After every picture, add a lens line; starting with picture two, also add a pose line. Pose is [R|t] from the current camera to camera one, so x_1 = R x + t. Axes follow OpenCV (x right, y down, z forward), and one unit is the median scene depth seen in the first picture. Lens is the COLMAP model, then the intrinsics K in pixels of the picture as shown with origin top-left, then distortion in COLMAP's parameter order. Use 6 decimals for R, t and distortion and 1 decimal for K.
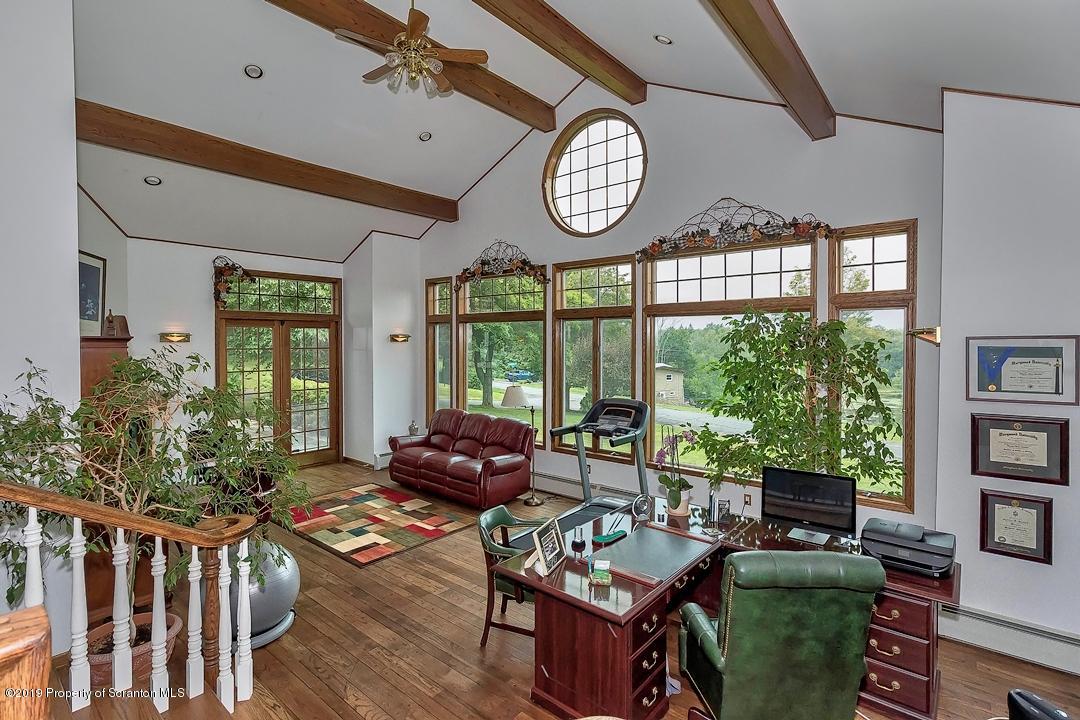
lens RADIAL K [[502.5, 0, 540.0], [0, 502.5, 360.0], [0, 0, 1]] dist [0.001417, 0.000177]
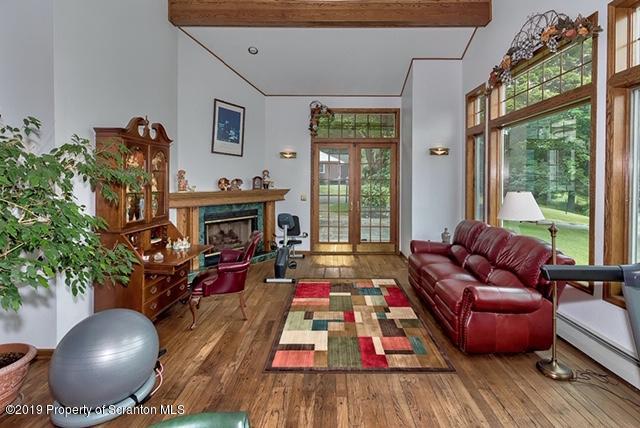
lens RADIAL K [[304.6, 0, 328.1], [0, 304.6, 178.6], [0, 0, 1]] dist [0.003623, 0.000379]
pose [[0.642729, -0.000143, -0.766094, 0.100921], [-0.030515, 0.999202, -0.025787, 0.053087], [0.765486, 0.039951, 0.642212, 0.513101]]
